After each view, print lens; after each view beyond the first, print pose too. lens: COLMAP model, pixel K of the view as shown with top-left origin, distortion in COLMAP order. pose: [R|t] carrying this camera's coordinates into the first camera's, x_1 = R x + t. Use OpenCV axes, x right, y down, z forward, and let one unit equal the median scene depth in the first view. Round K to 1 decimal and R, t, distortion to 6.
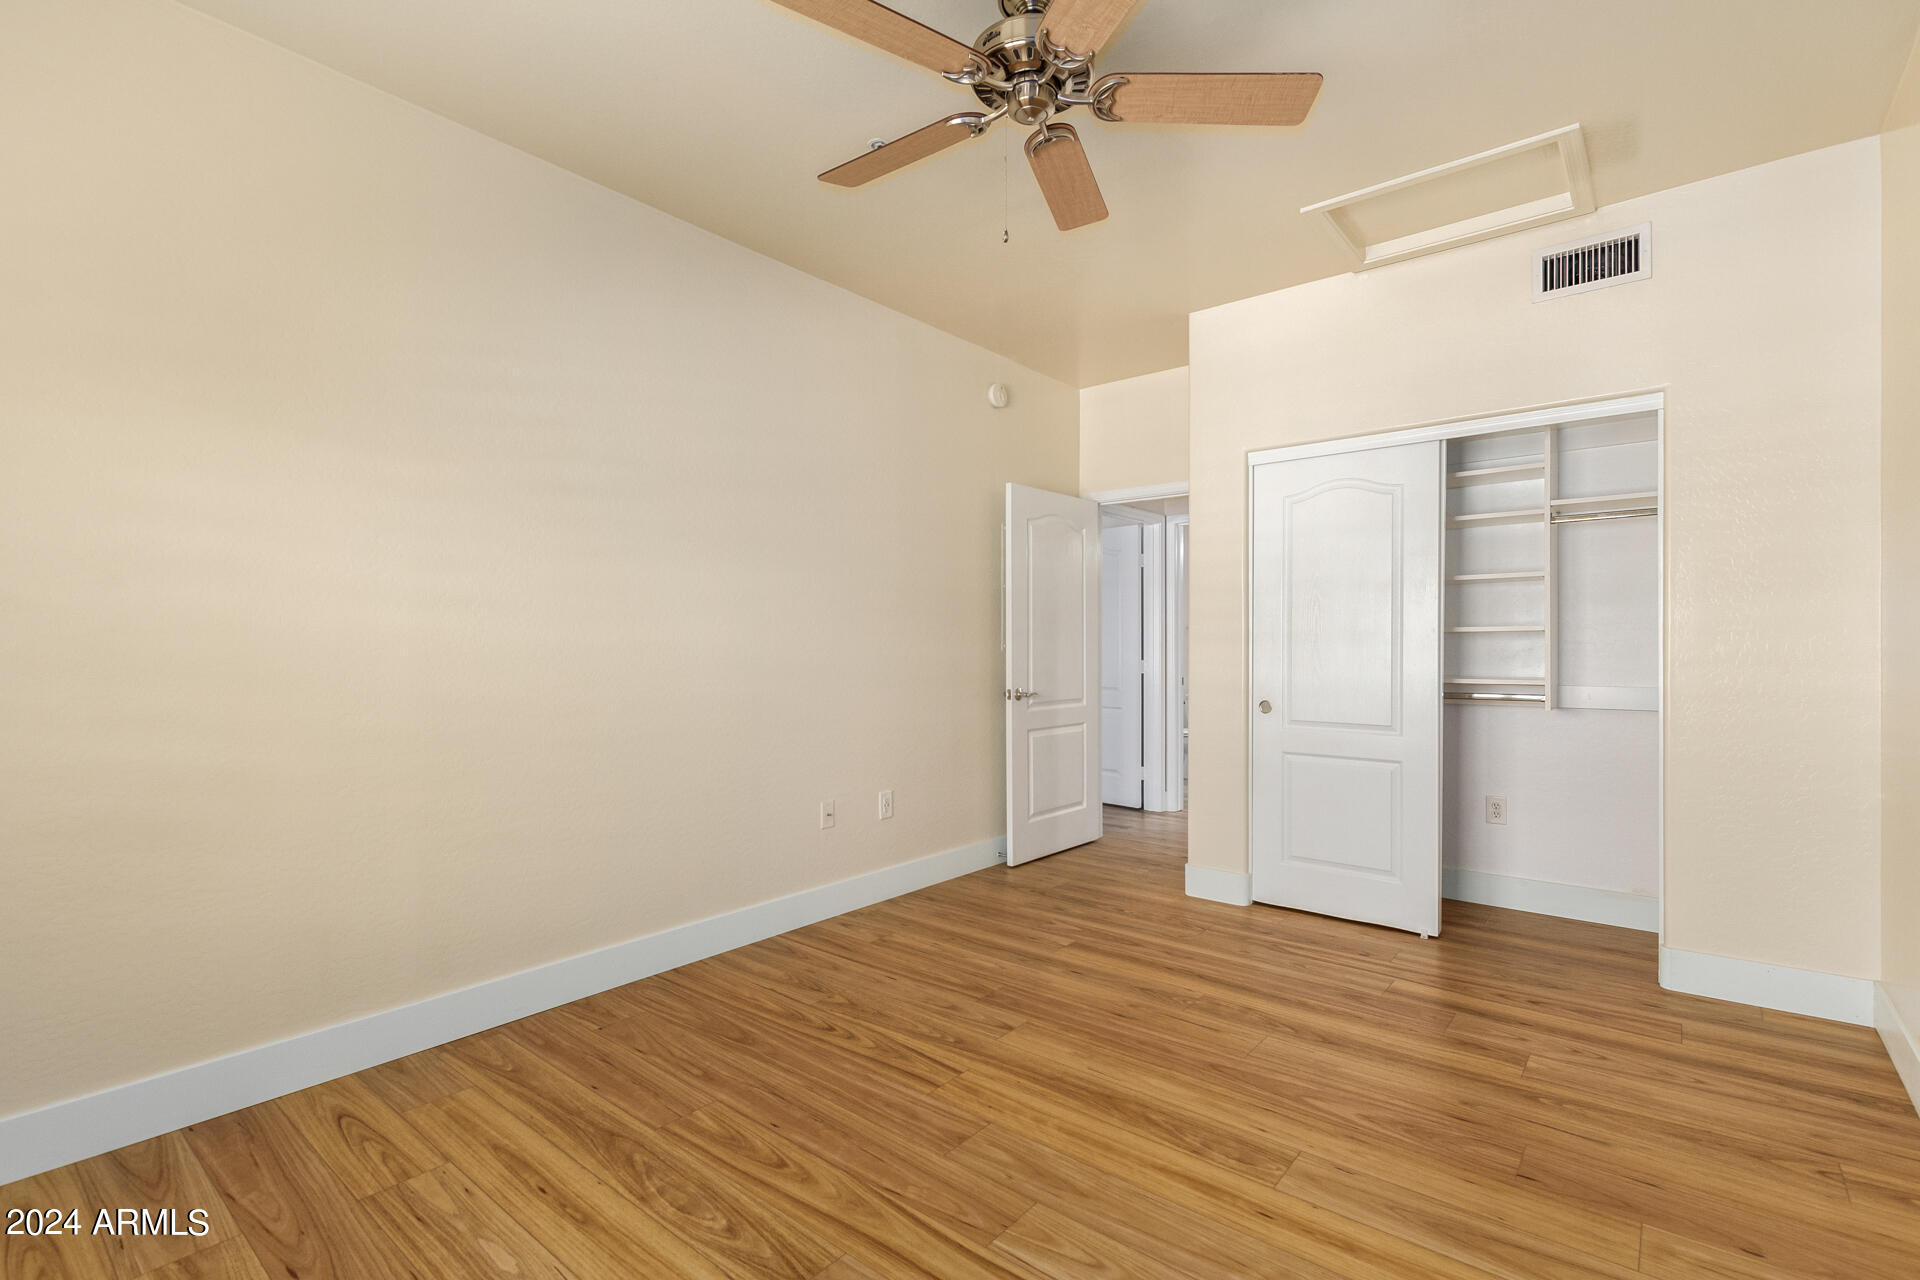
lens RADIAL K [[894.2, 0, 959.6], [0, 894.2, 642.6], [0, 0, 1]] dist [0.000353, -0.000290]
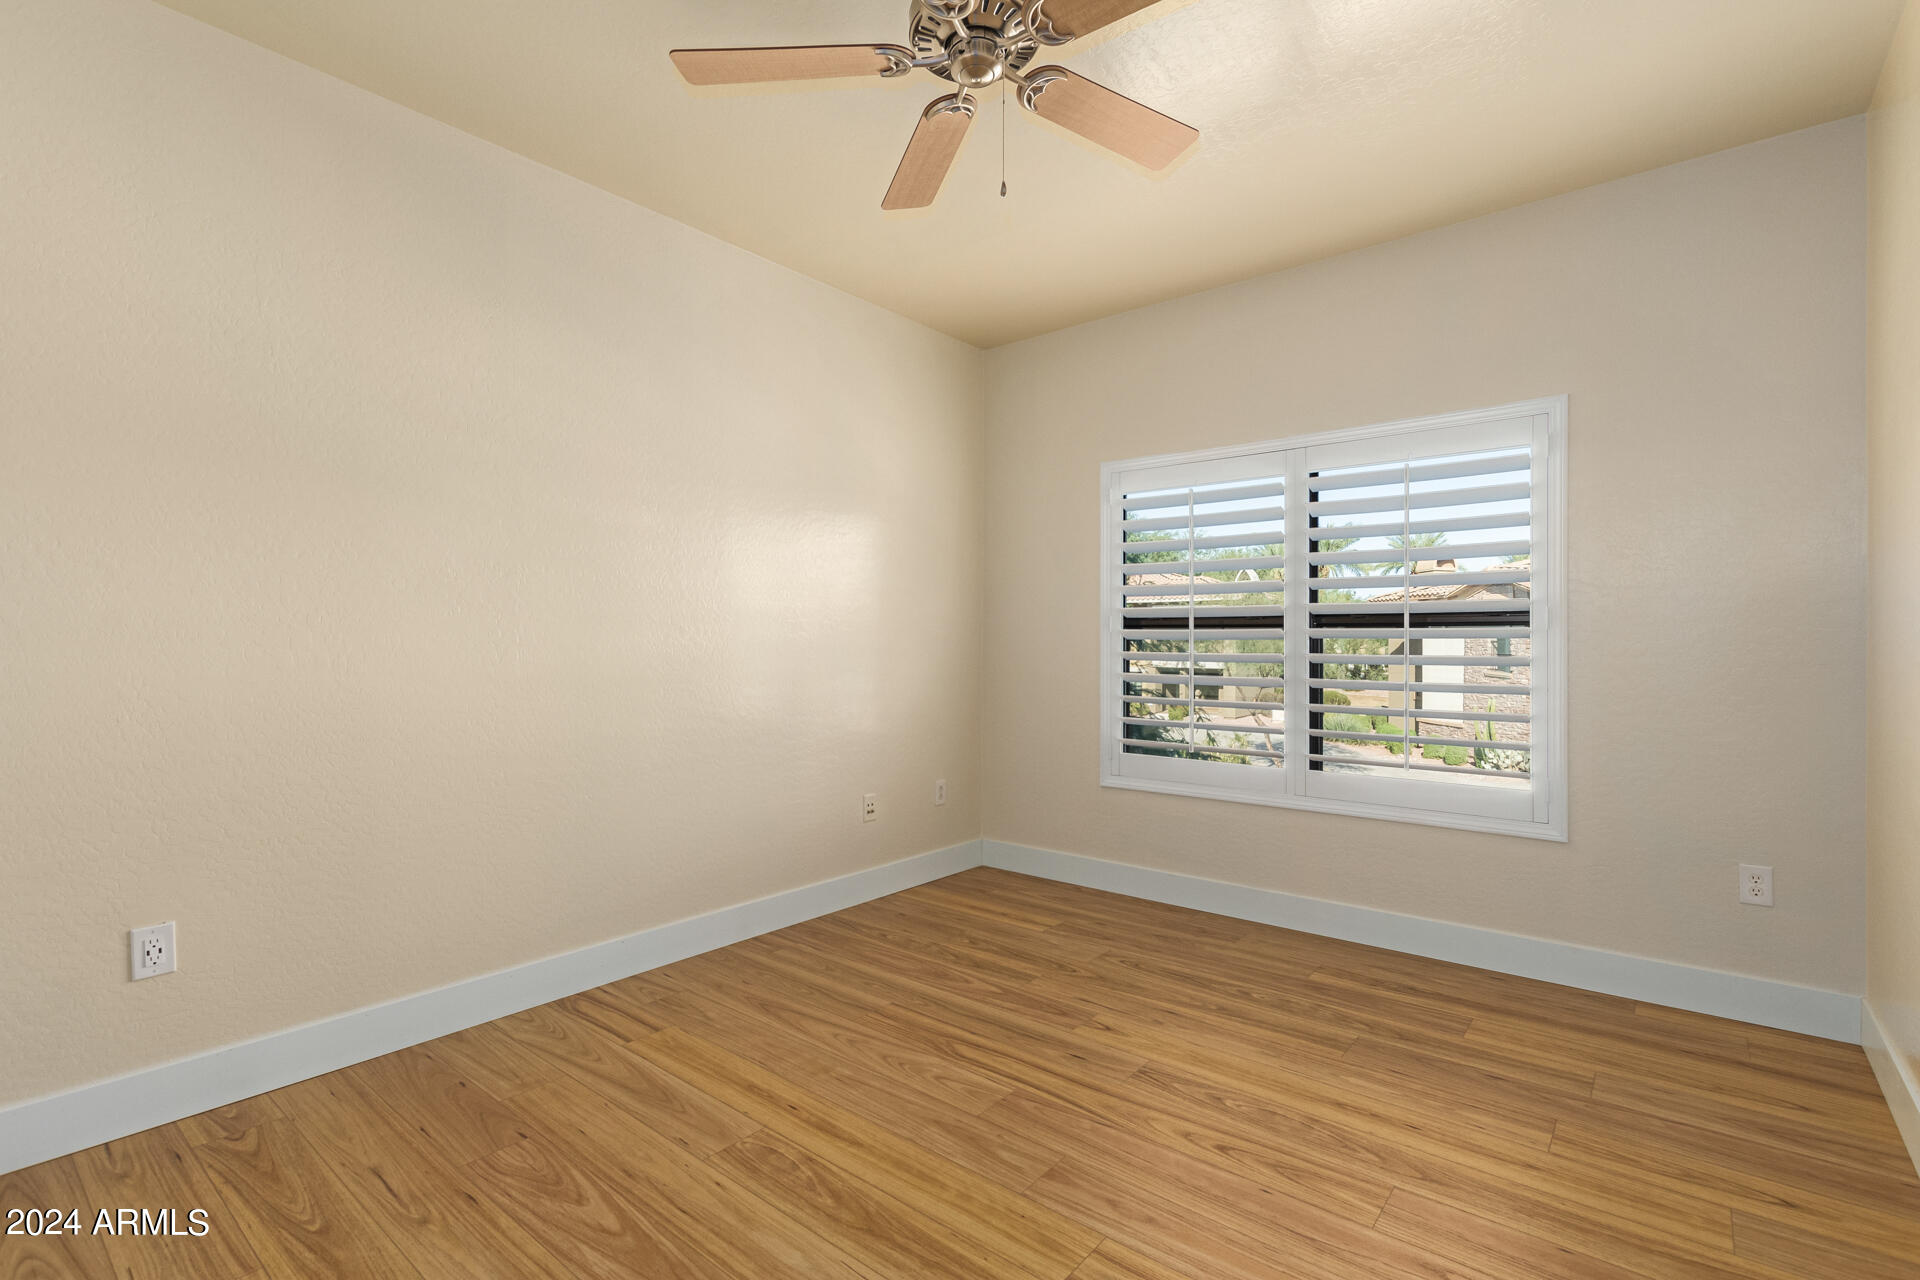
lens RADIAL K [[894.2, 0, 960.4], [0, 894.2, 640.8], [0, 0, 1]] dist [0.000353, -0.000290]
pose [[-0.999995, -0.000604, -0.003198, 0.104041], [-0.000597, 0.999997, -0.002355, -0.000257], [0.003200, -0.002353, -0.999992, 2.014164]]
